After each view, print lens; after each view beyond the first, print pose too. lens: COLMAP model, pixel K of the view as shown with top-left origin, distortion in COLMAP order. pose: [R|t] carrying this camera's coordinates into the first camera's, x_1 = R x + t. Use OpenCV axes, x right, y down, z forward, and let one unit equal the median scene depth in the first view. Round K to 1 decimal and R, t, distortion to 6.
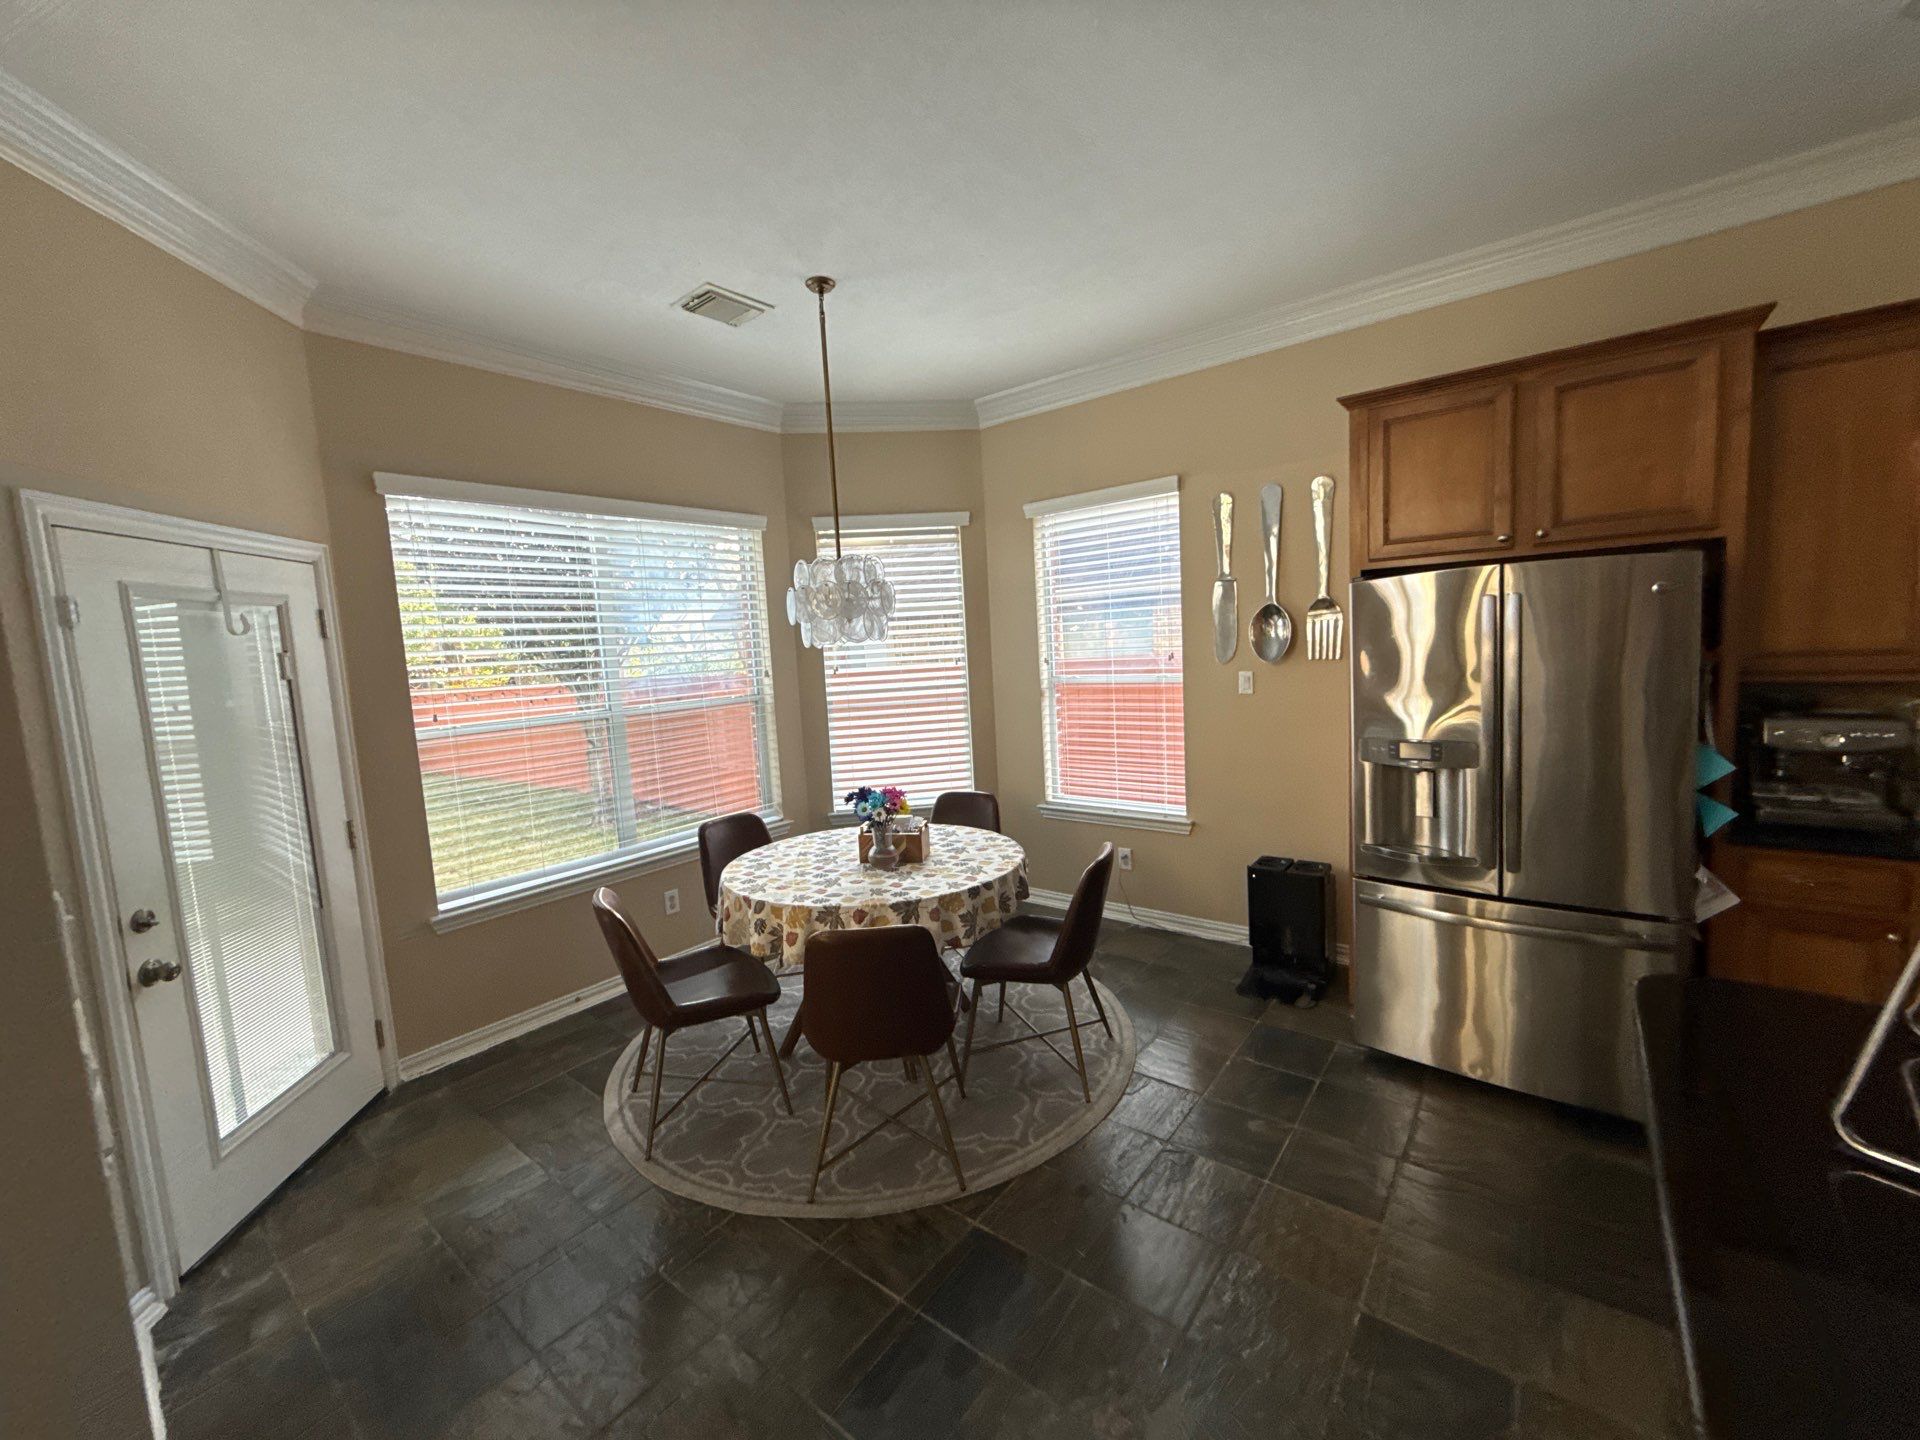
lens RADIAL K [[762.8, 0, 963.1], [0, 762.8, 721.4], [0, 0, 1]] dist [0.000012, -0.000383]
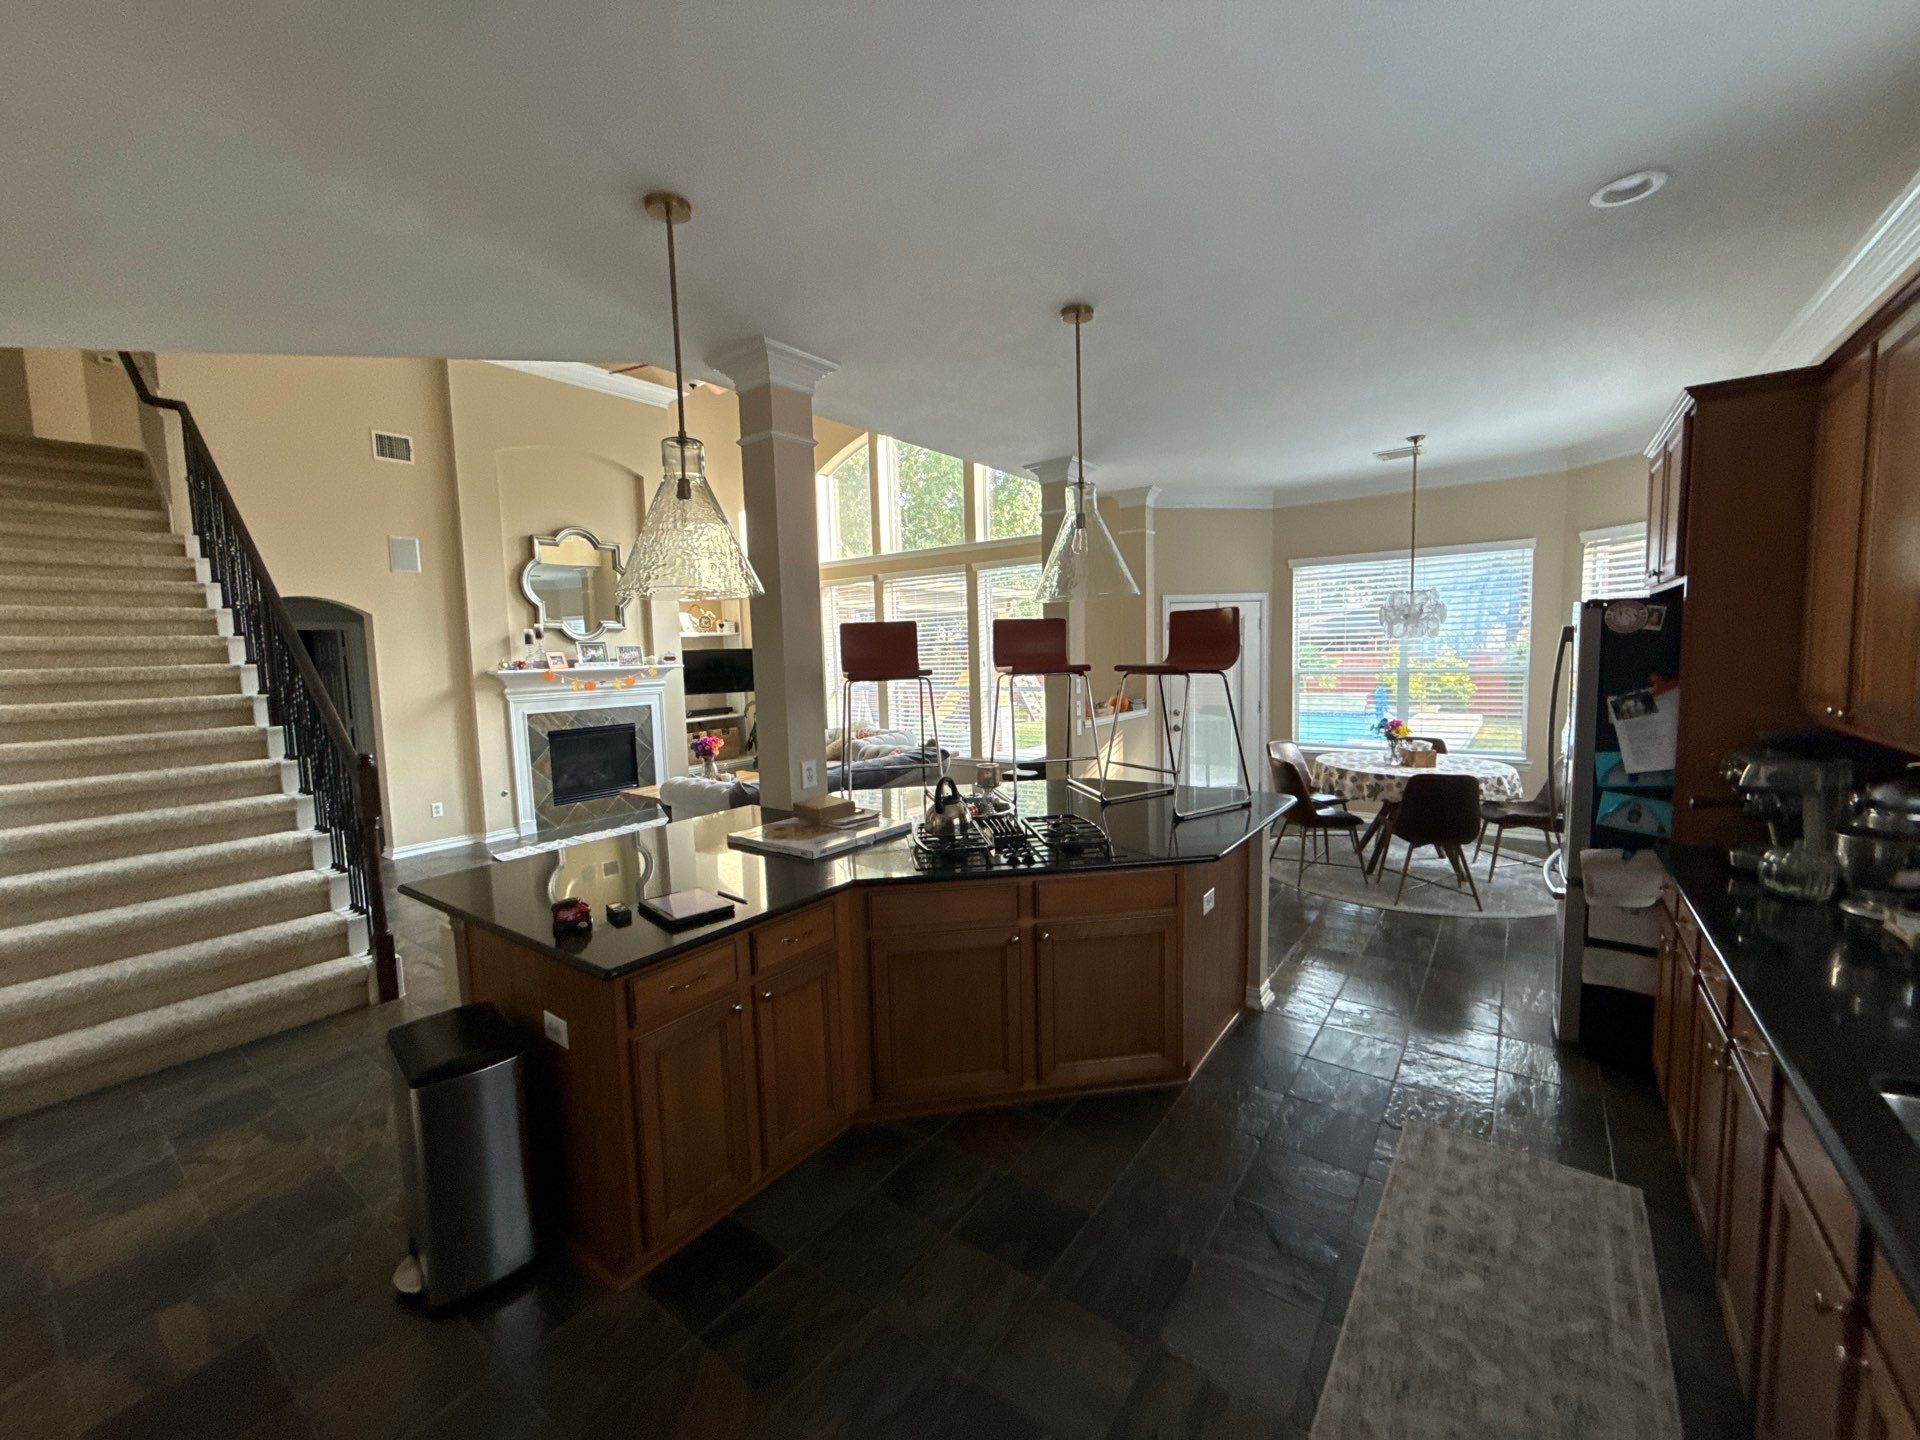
lens RADIAL K [[762.8, 0, 961.0], [0, 762.8, 717.4], [0, 0, 1]] dist [0.000012, -0.000383]
pose [[0.024772, 0.141453, -0.989635, 1.412355], [-0.076663, 0.987292, 0.139199, -0.077728], [0.996749, 0.072420, 0.035302, -0.072224]]
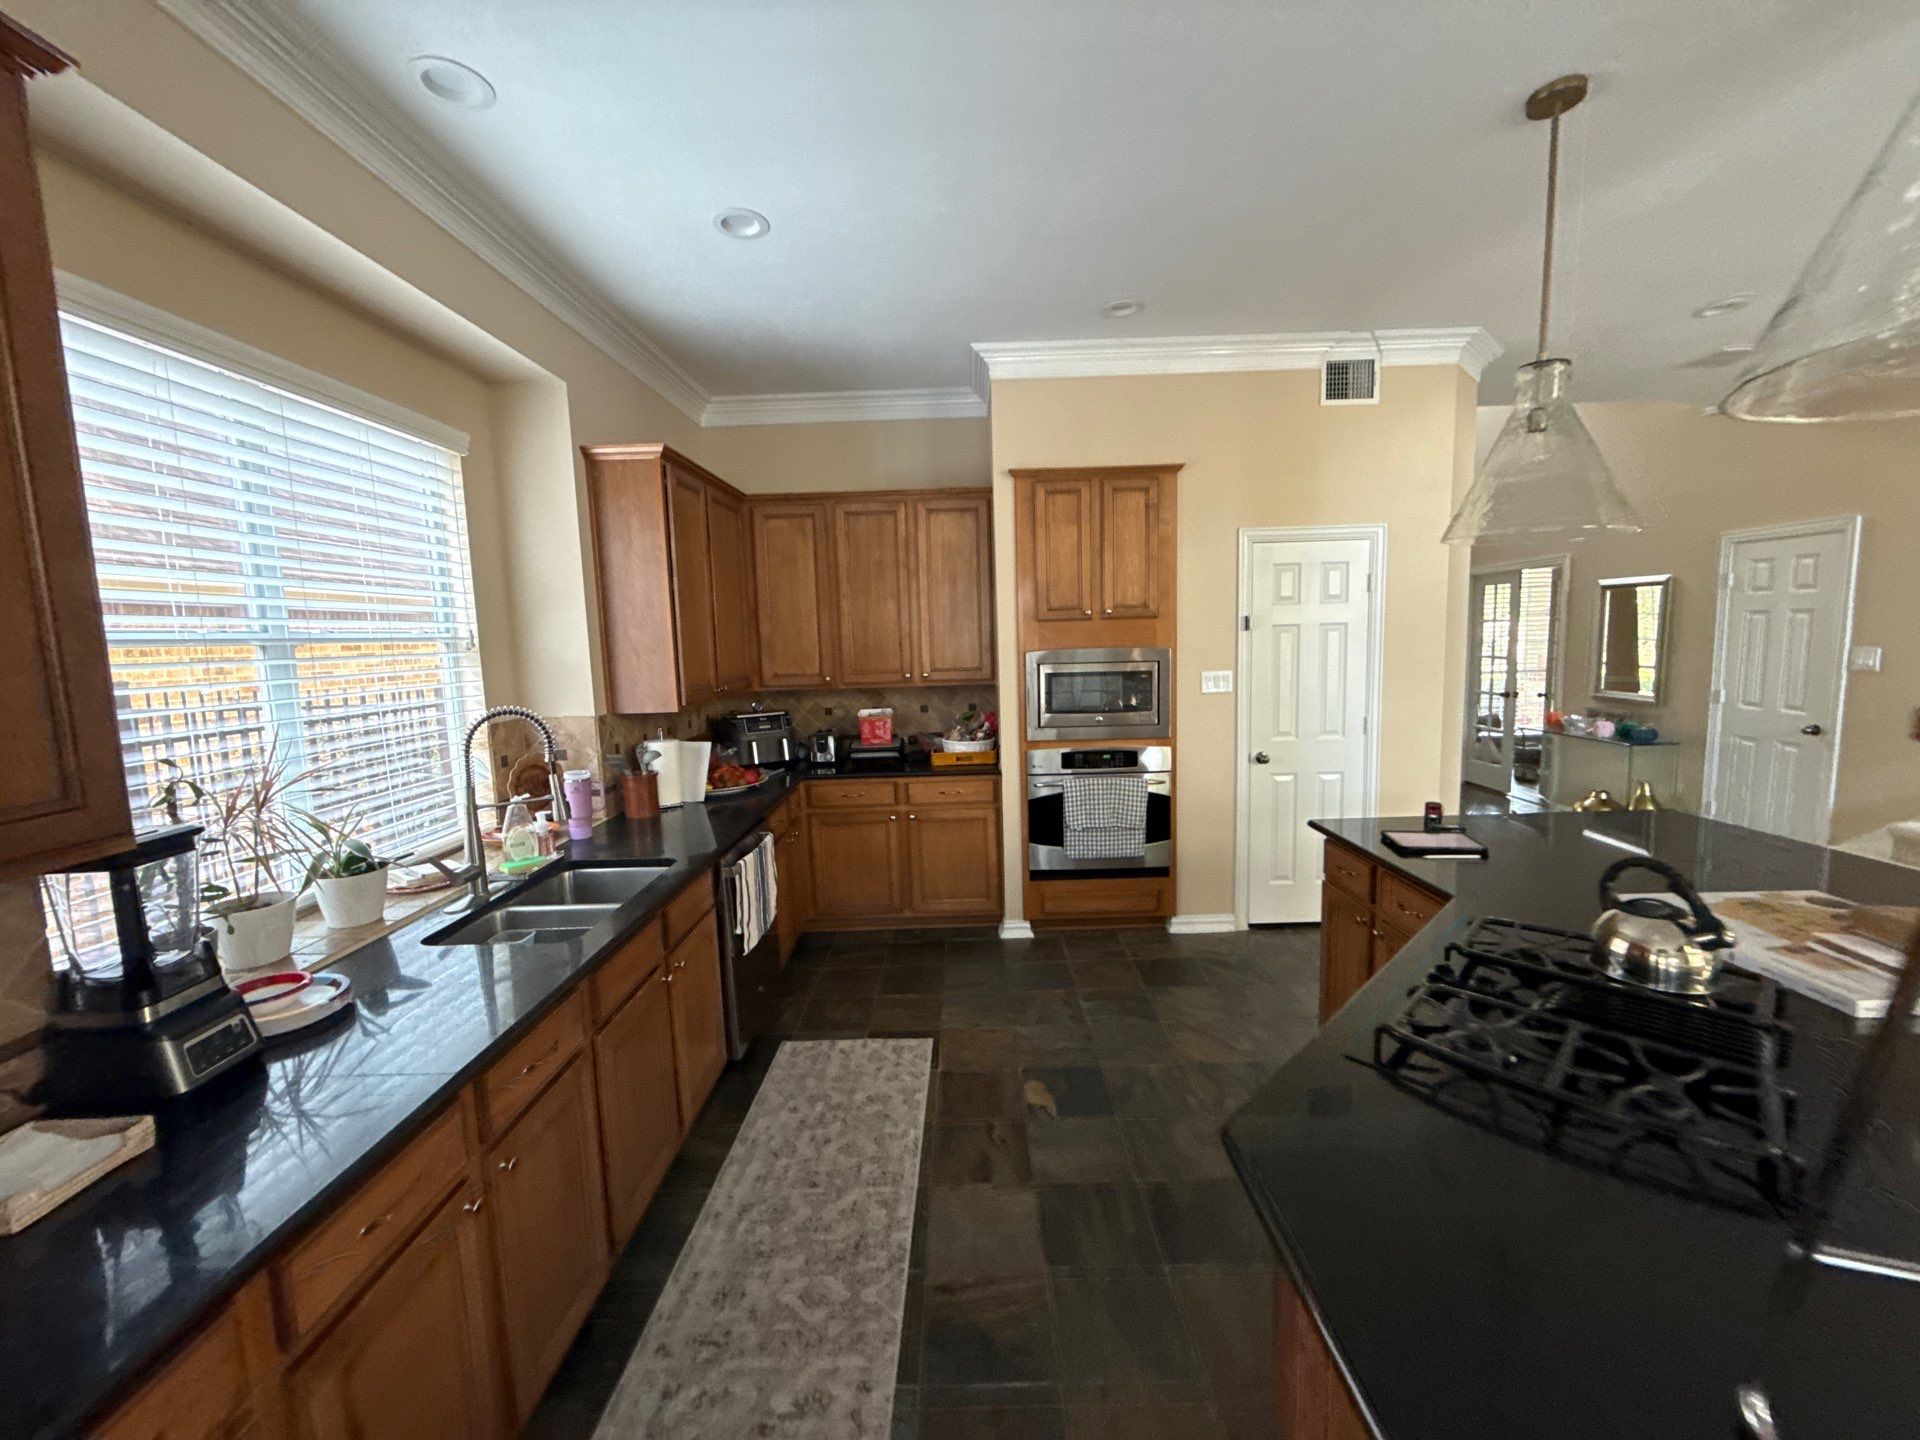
lens RADIAL K [[762.8, 0, 966.8], [0, 762.8, 719.1], [0, 0, 1]] dist [0.000012, -0.000383]
pose [[-0.613655, -0.010486, 0.789505, 0.480115], [0.148558, 0.980520, 0.128492, -0.074590], [-0.775473, 0.196137, -0.600143, 0.468715]]
